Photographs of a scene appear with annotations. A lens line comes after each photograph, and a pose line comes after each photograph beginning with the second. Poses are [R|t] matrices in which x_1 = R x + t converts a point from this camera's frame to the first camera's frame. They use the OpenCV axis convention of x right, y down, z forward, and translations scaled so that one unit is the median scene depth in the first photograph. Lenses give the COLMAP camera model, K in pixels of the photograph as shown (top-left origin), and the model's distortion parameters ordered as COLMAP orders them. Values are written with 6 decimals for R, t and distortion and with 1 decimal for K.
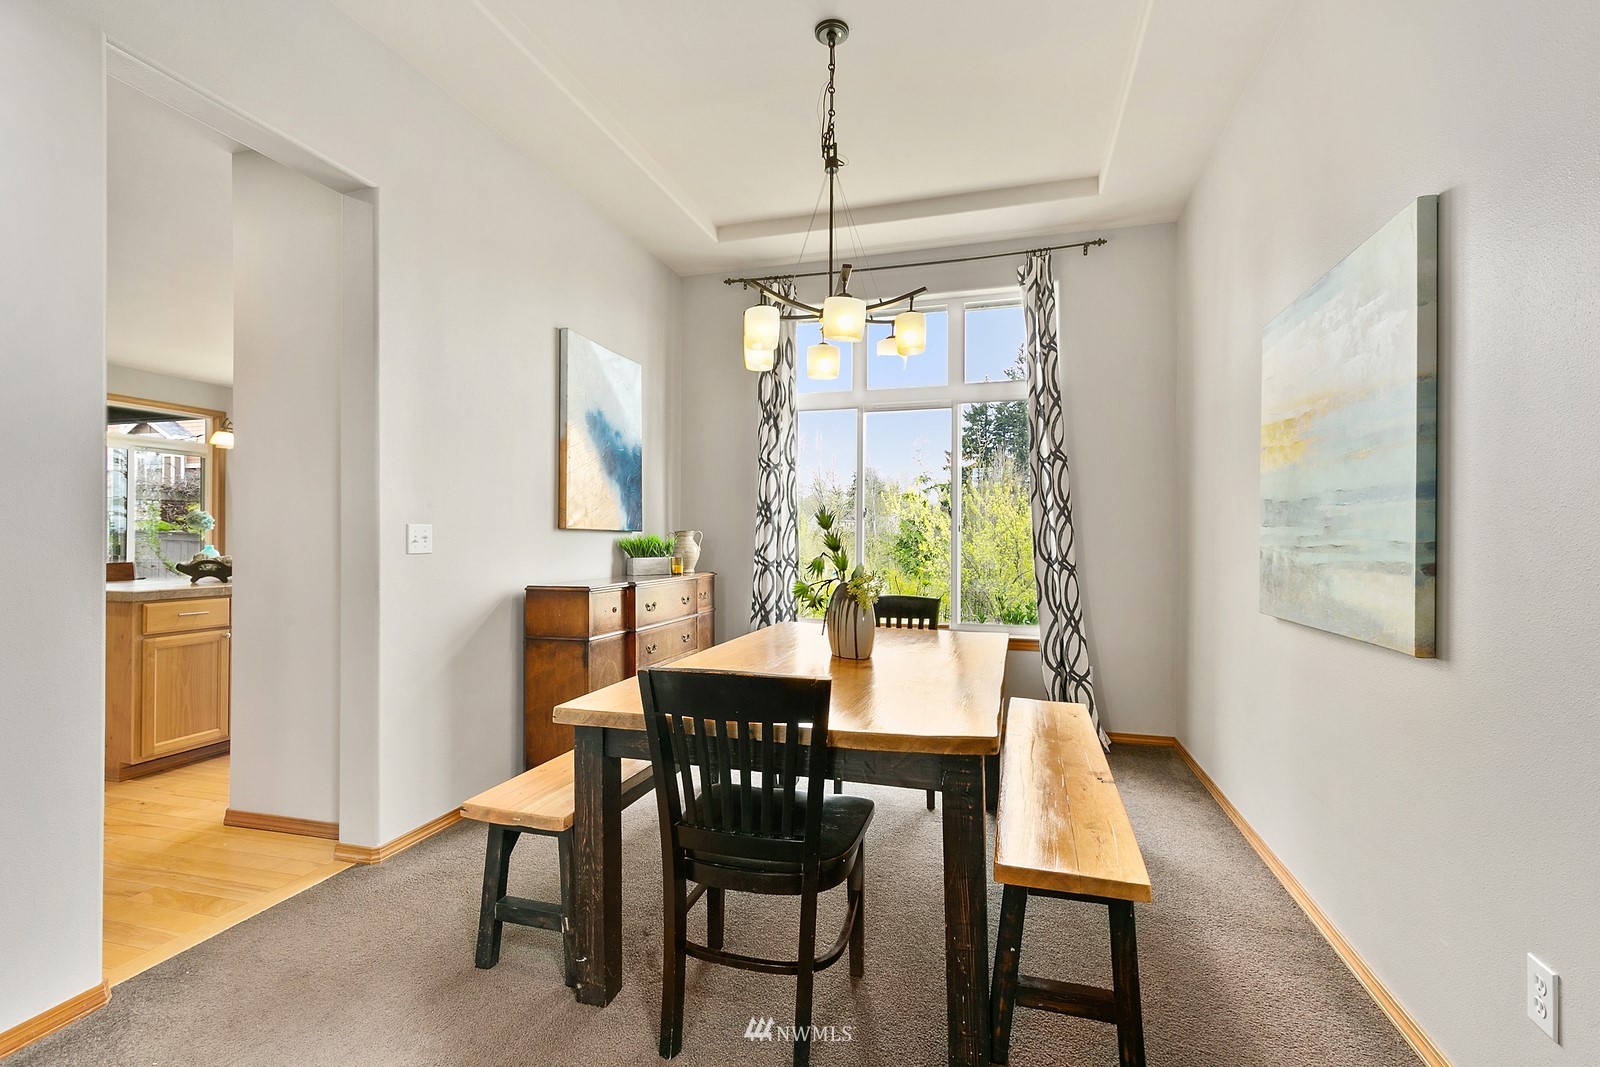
lens RADIAL K [[723.9, 0, 796.3], [0, 723.9, 535.4], [0, 0, 1]] dist [0.010513, -0.001964]
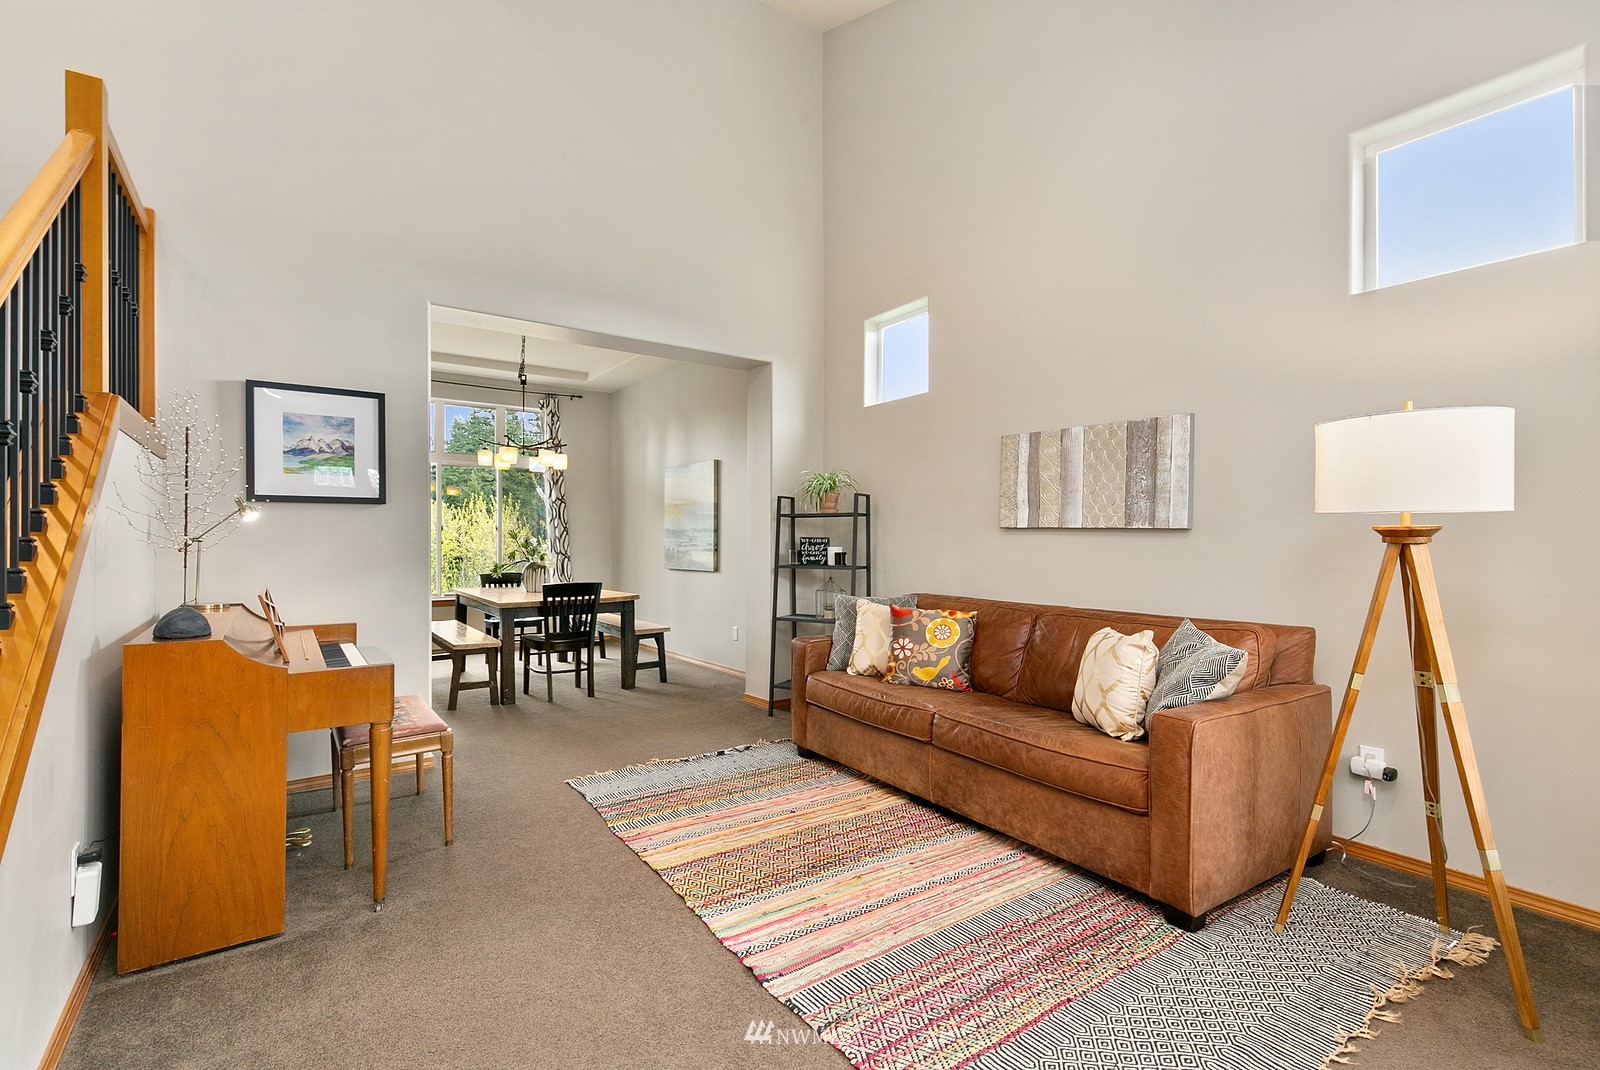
lens RADIAL K [[723.9, 0, 797.4], [0, 723.9, 539.0], [0, 0, 1]] dist [0.010513, -0.001964]
pose [[0.614776, -0.001356, 0.788701, -2.040743], [-0.001307, 0.999995, 0.002739, -0.027642], [-0.788701, -0.002714, 0.614771, -1.845051]]
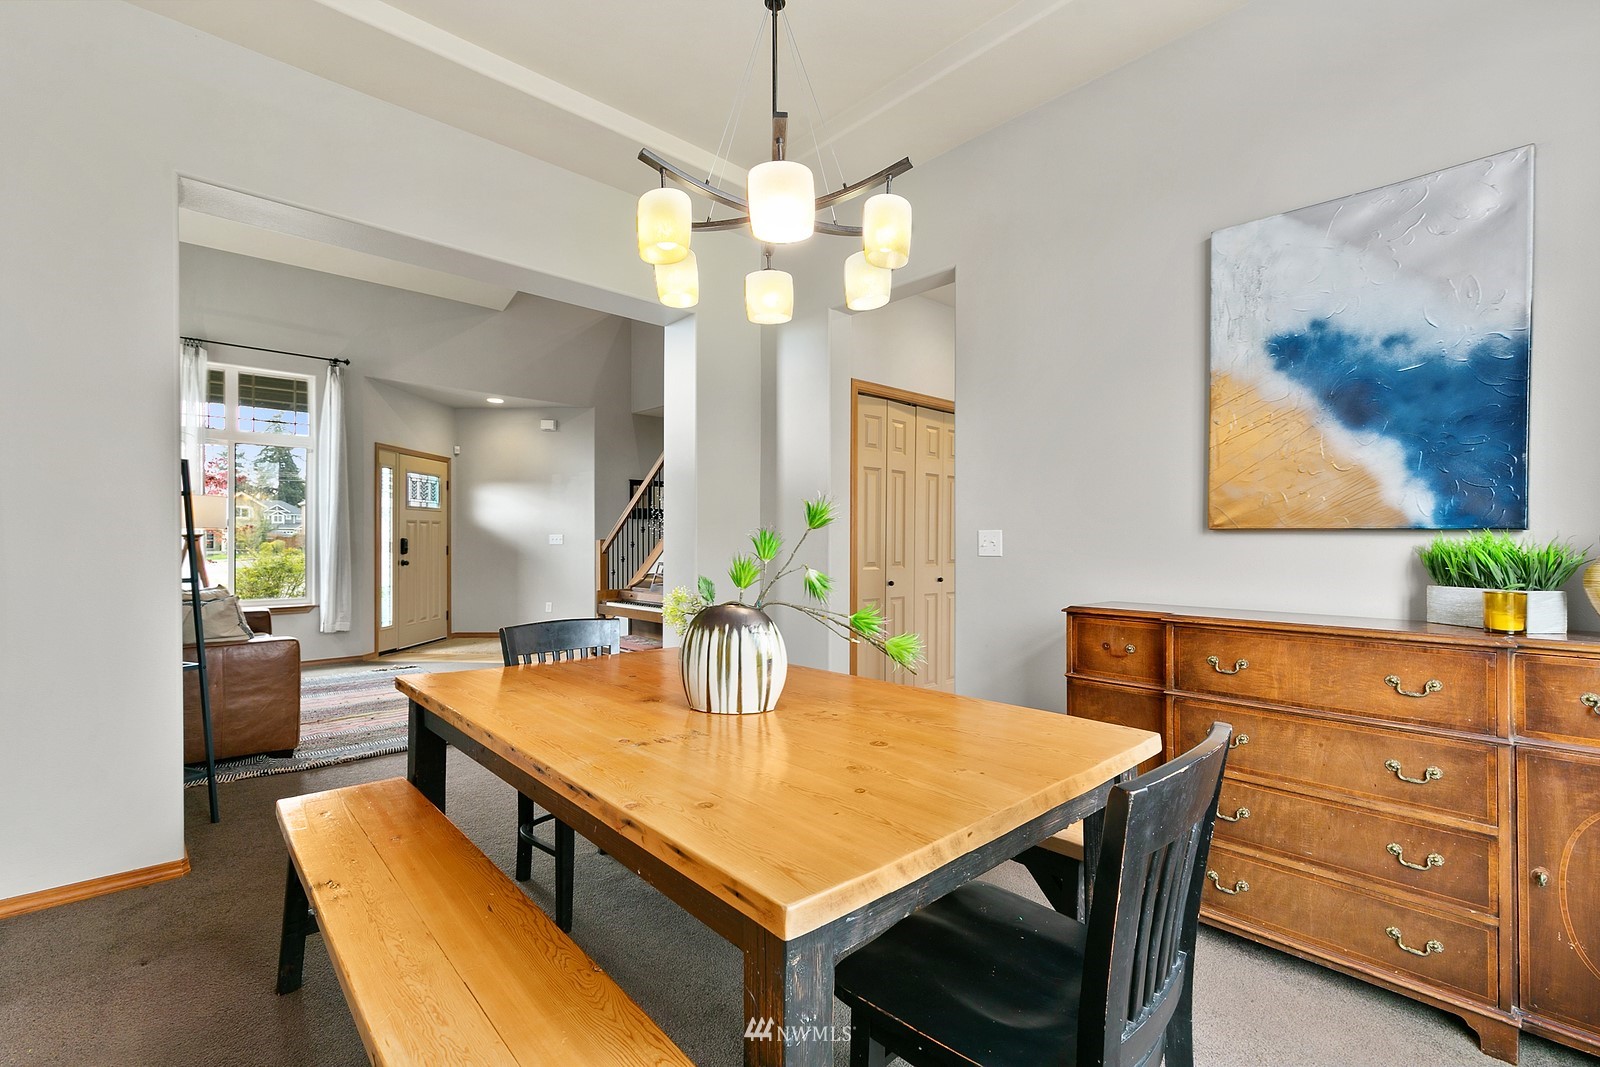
lens RADIAL K [[723.9, 0, 800.1], [0, 723.9, 538.9], [0, 0, 1]] dist [0.010513, -0.001964]
pose [[-0.519304, -0.005058, -0.854575, 0.410709], [0.002513, 0.999969, -0.007445, 0.002999], [0.854586, -0.006014, -0.519275, 0.909724]]
